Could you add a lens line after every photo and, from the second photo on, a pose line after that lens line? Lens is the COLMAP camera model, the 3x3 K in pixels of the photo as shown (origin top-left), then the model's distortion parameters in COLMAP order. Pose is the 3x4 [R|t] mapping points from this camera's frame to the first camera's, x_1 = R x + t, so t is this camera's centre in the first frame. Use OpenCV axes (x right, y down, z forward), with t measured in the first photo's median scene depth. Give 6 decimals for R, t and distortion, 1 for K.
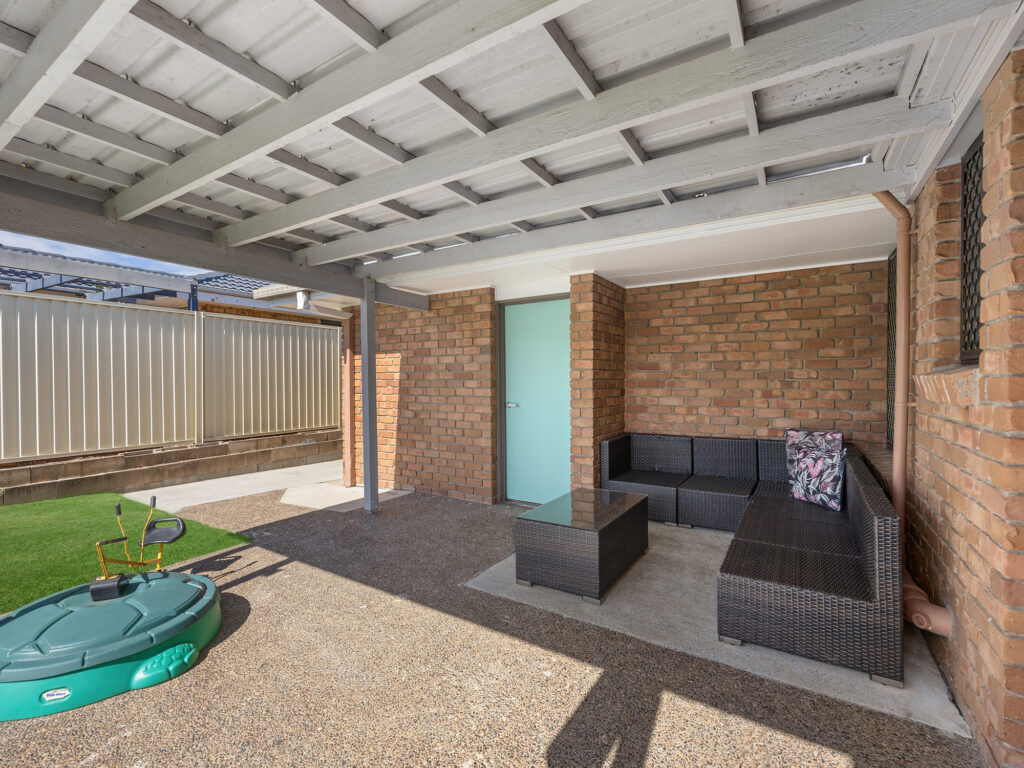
lens RADIAL K [[465.1, 0, 516.8], [0, 465.1, 386.4], [0, 0, 1]] dist [-0.001767, 0.000024]
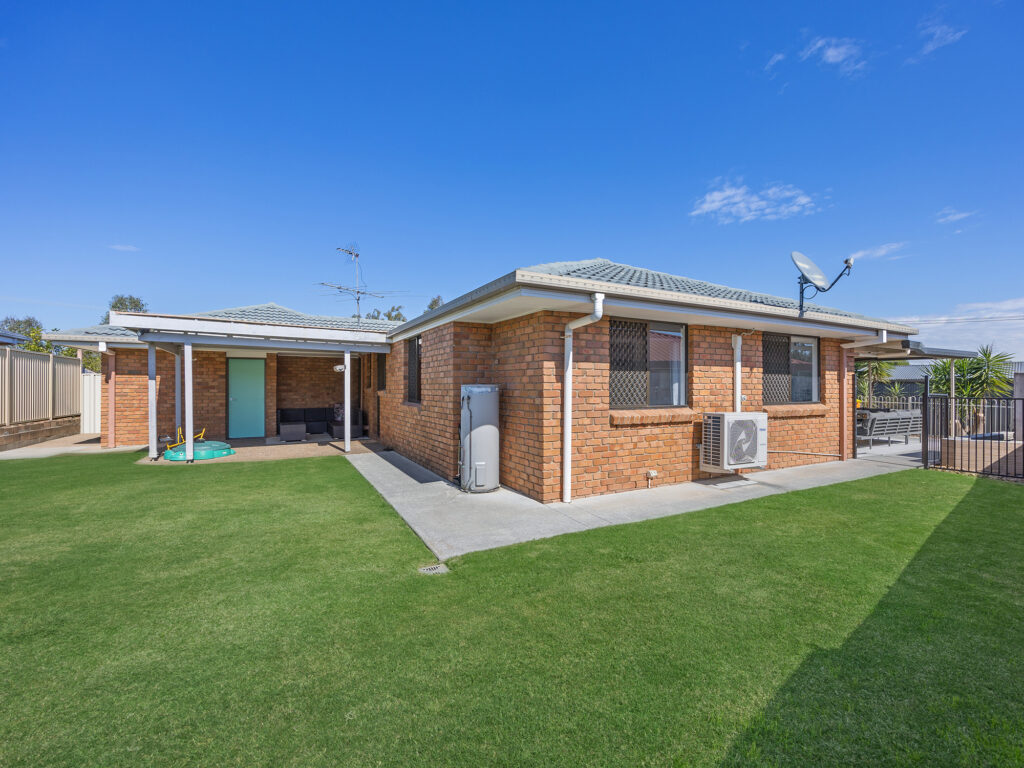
lens RADIAL K [[465.1, 0, 517.8], [0, 465.1, 387.7], [0, 0, 1]] dist [-0.001767, 0.000024]
pose [[0.512101, 0.004607, 0.858913, -1.423631], [0.005799, 0.999944, -0.008822, 0.008728], [-0.858905, 0.009499, 0.512046, -1.638434]]
